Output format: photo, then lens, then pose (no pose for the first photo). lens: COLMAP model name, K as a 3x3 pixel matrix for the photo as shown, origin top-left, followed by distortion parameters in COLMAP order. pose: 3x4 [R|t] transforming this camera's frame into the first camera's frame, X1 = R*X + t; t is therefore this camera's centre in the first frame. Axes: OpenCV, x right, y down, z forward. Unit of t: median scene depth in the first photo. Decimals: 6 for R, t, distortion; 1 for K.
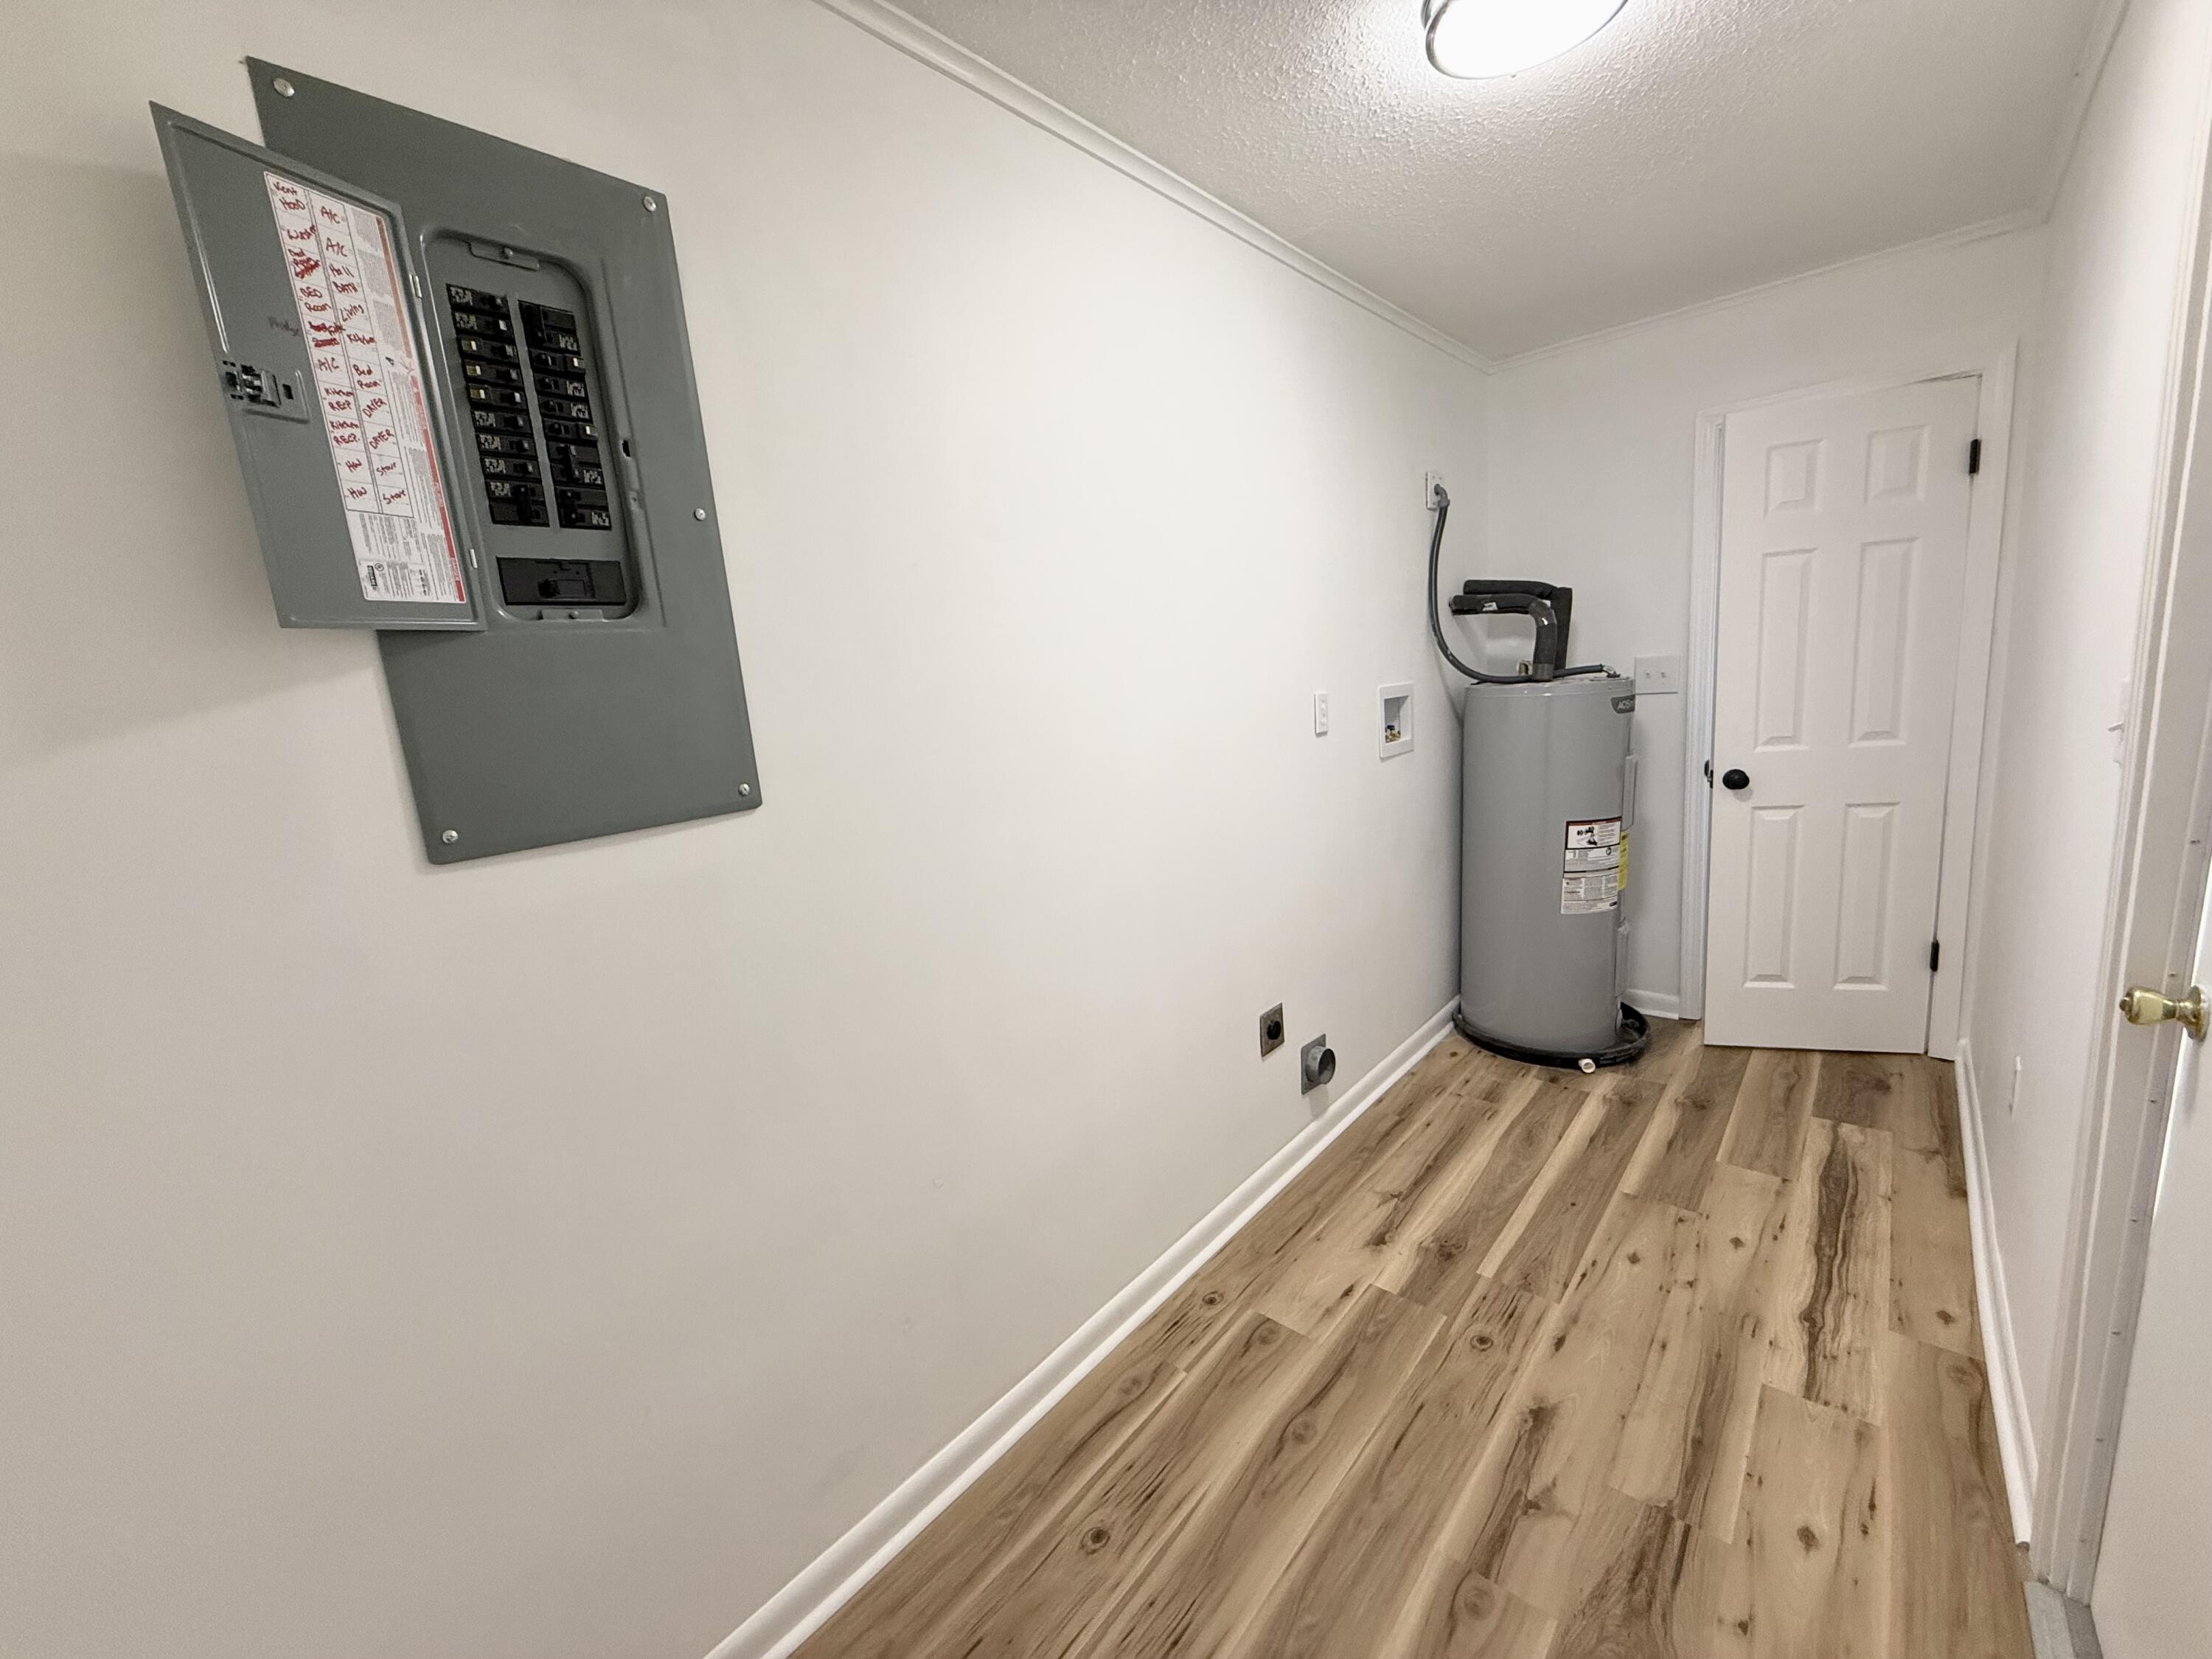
lens RADIAL K [[877.8, 0, 1099.9], [0, 877.8, 834.8], [0, 0, 1]] dist [-0.001152, 0.000262]
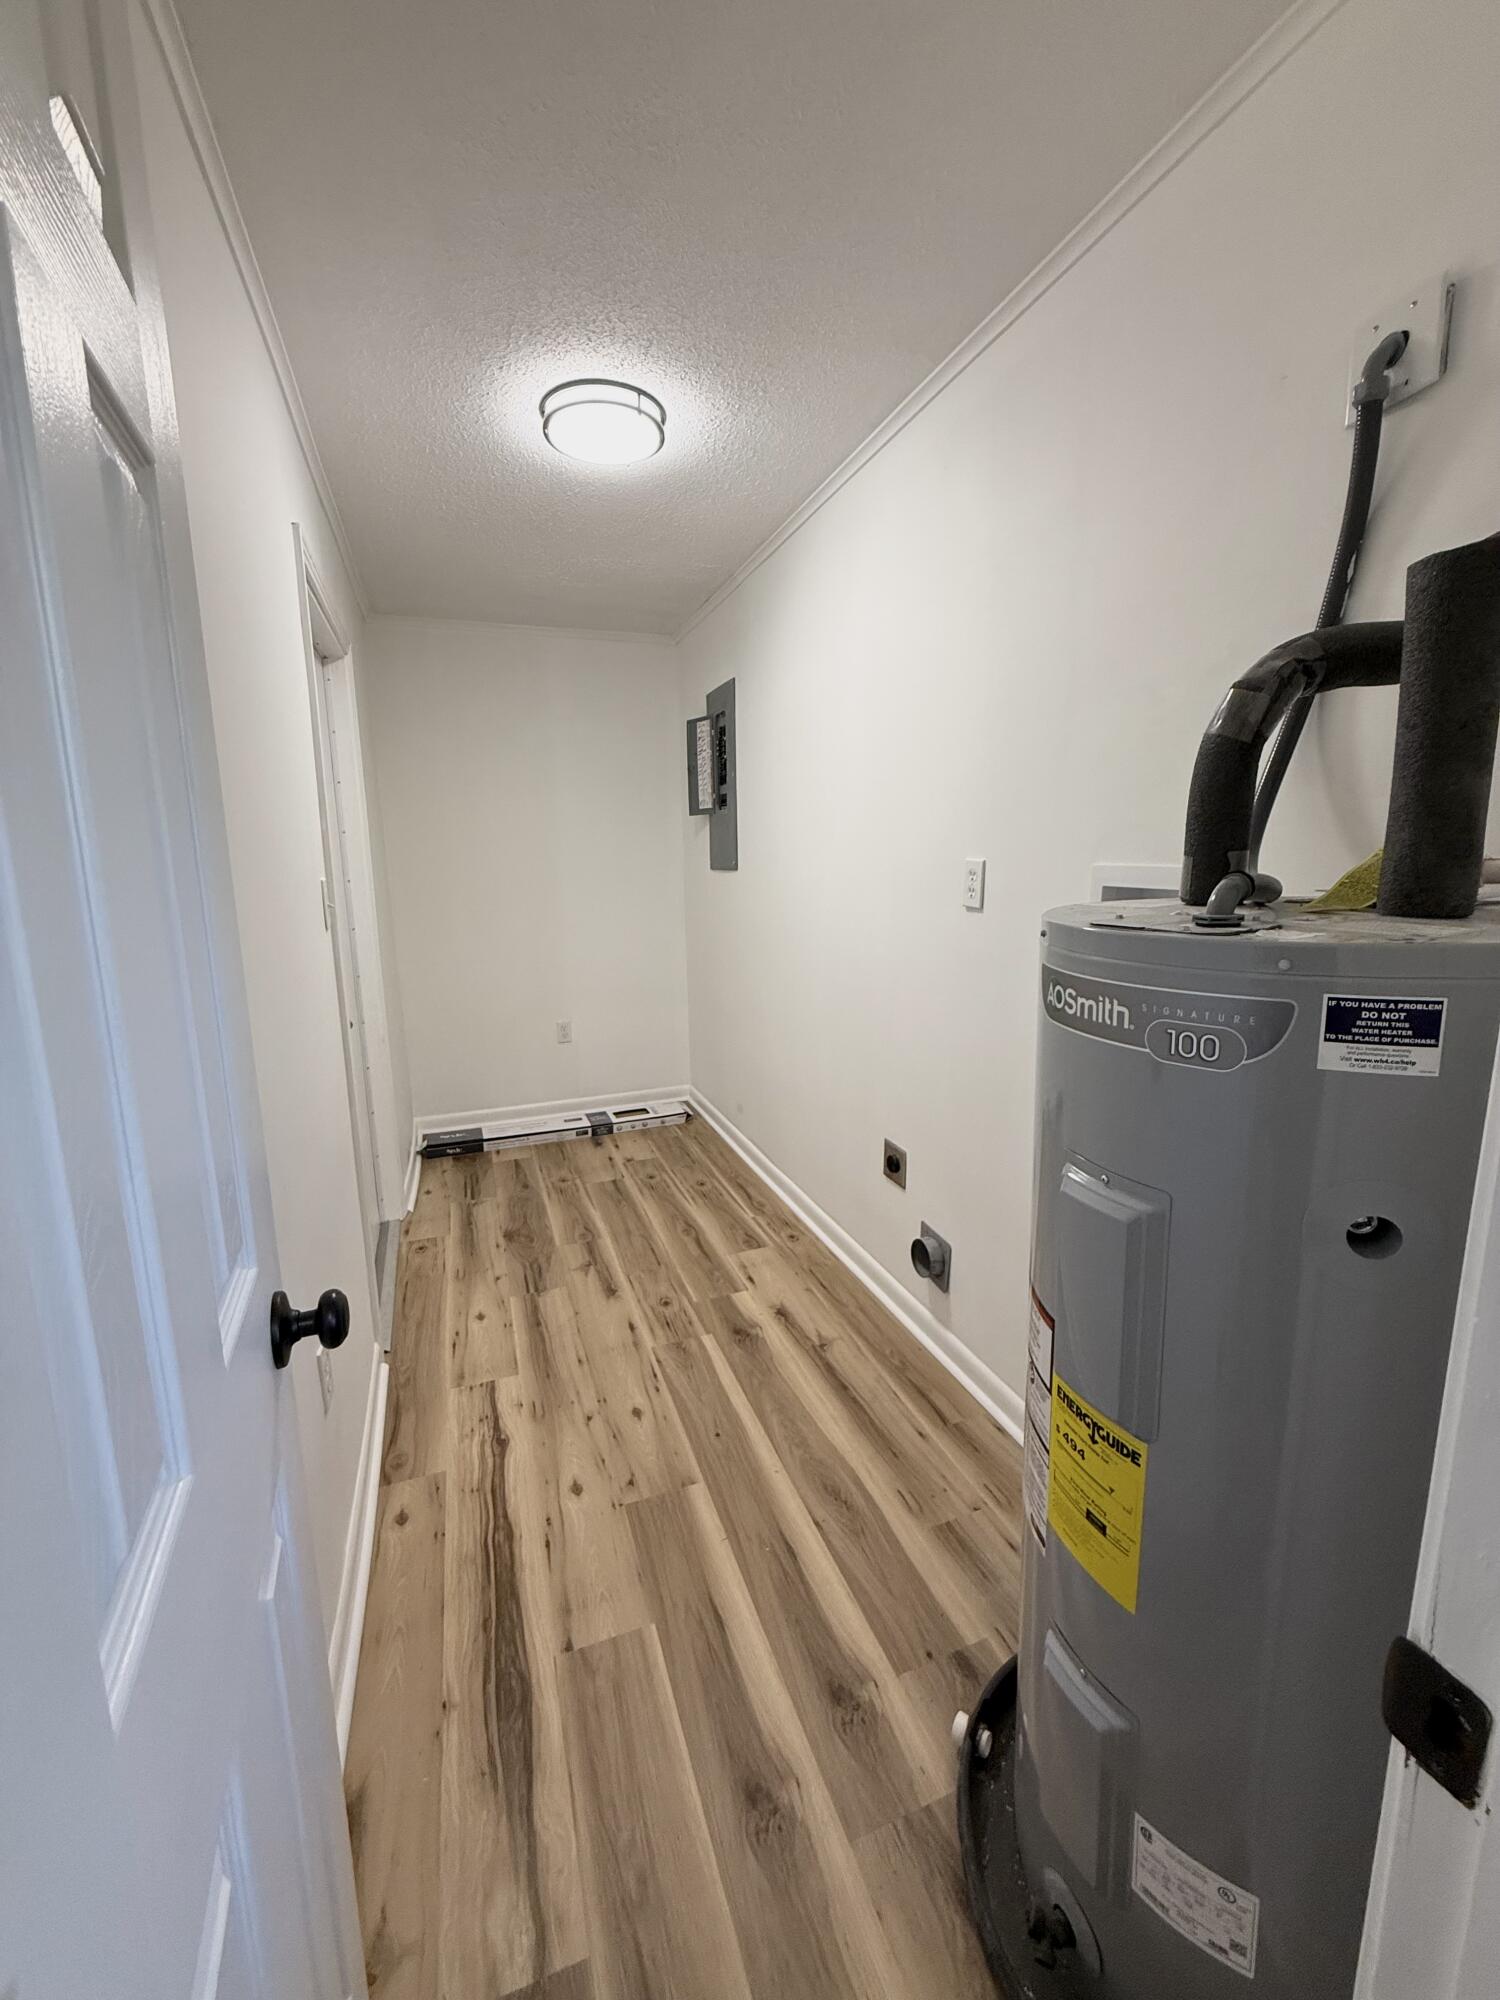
lens RADIAL K [[793.7, 0, 750.0], [0, 793.7, 1000.0], [0, 0, 1]] dist [-0.001152, 0.000262]
pose [[-0.469757, 0.246321, -0.847735, 1.331105], [-0.105062, 0.937860, 0.330726, -0.343231], [0.876521, 0.244426, -0.414688, 1.503490]]
